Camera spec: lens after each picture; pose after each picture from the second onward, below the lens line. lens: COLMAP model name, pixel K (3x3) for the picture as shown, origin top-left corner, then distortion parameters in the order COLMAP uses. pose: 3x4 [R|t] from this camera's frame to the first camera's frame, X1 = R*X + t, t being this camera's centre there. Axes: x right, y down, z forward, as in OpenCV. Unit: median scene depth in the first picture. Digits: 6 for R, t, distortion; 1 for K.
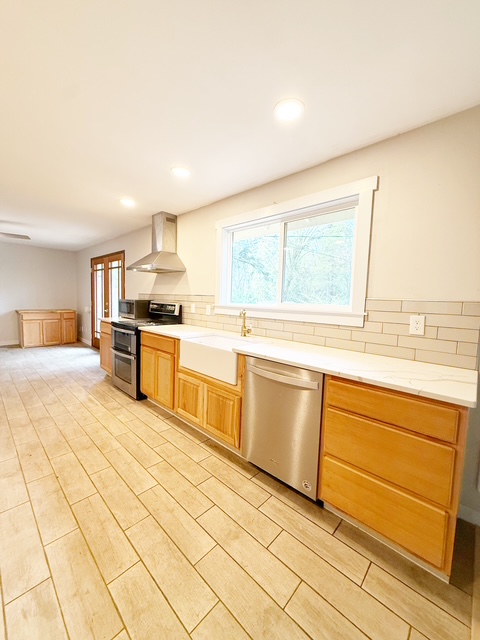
lens RADIAL K [[254.4, 0, 241.9], [0, 254.4, 319.0], [0, 0, 1]] dist [-0.000216, 0.000144]
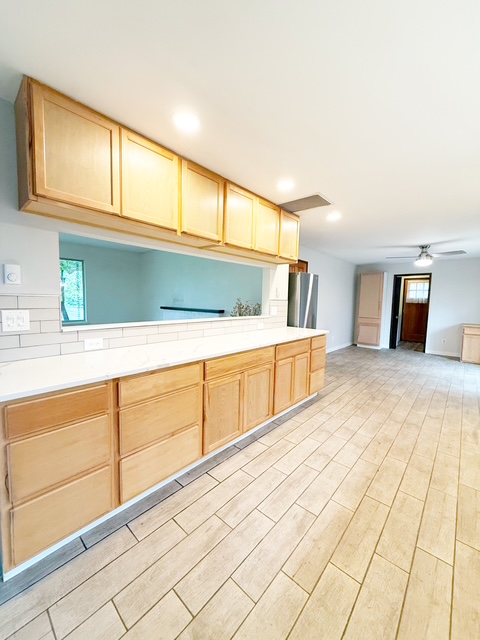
lens RADIAL K [[254.4, 0, 241.9], [0, 254.4, 319.0], [0, 0, 1]] dist [-0.000216, 0.000144]
pose [[0.029909, 0.044822, -0.998547, 0.245619], [-0.097573, 0.994354, 0.041711, -0.025462], [0.994779, 0.096184, 0.034113, 0.201863]]
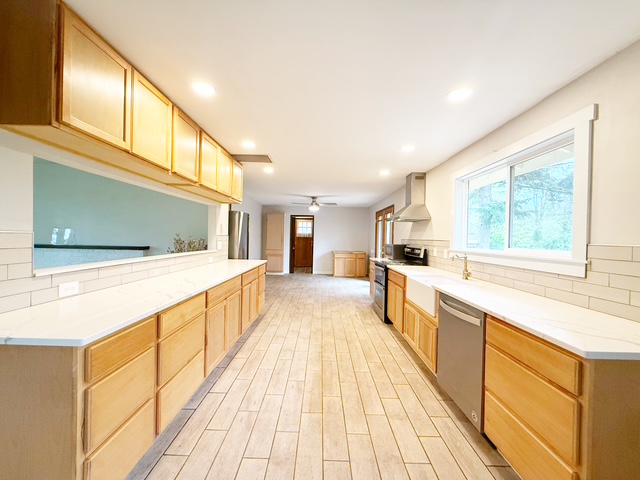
lens RADIAL K [[254.4, 0, 320.0], [0, 254.4, 240.0], [0, 0, 1]] dist [-0.000216, 0.000144]
pose [[0.681942, -0.011980, -0.731308, 0.372515], [-0.053441, 0.996377, -0.066155, 0.007480], [0.729452, 0.084196, 0.678831, -0.172830]]
